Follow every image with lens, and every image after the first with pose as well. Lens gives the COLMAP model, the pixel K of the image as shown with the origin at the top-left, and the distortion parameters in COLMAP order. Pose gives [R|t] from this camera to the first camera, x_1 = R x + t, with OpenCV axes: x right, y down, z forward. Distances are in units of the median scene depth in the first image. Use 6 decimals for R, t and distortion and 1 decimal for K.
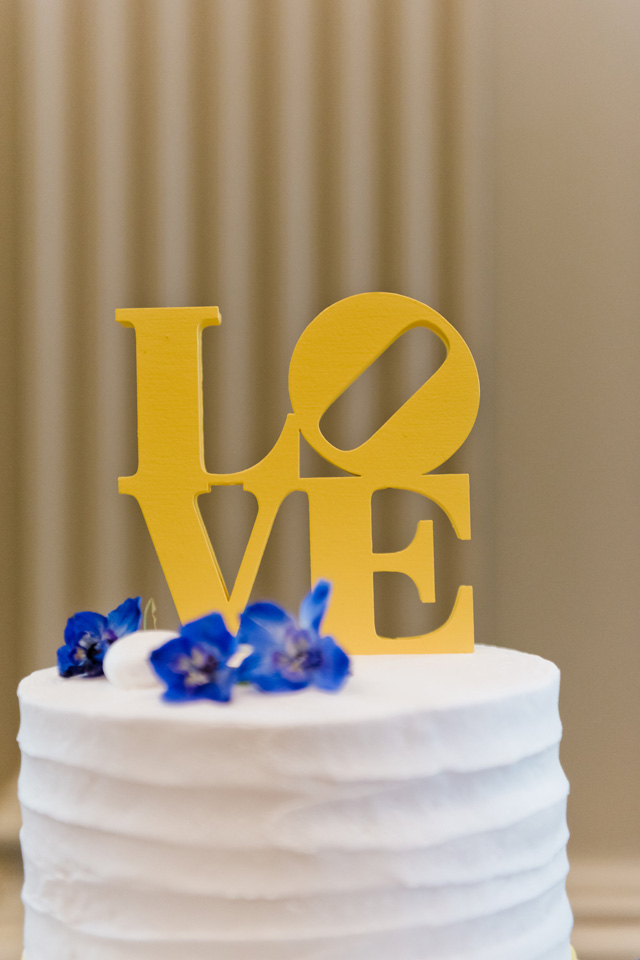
lens RADIAL K [[1709.9, 0, 320.5], [0, 1709.9, 479.2], [0, 0, 1]] dist [0.042115, 0.000000]
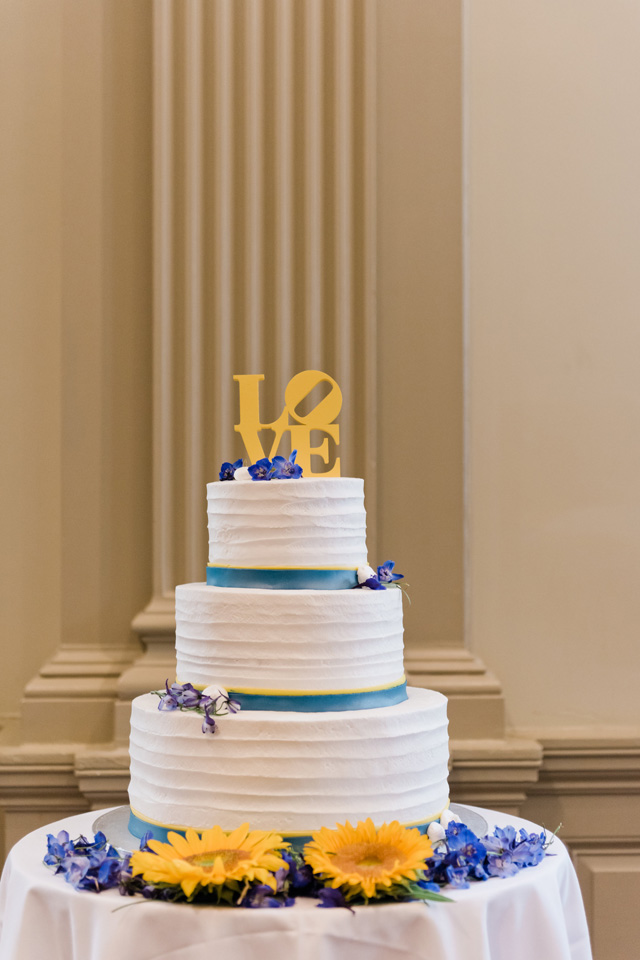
lens RADIAL K [[1709.9, 0, 319.5], [0, 1709.9, 480.7], [0, 0, 1]] dist [0.042115, 0.000000]
pose [[0.999962, -0.002119, 0.008411, 0.022261], [0.002369, 0.999551, -0.029875, 0.226956], [-0.008344, 0.029894, 0.999518, -2.565542]]
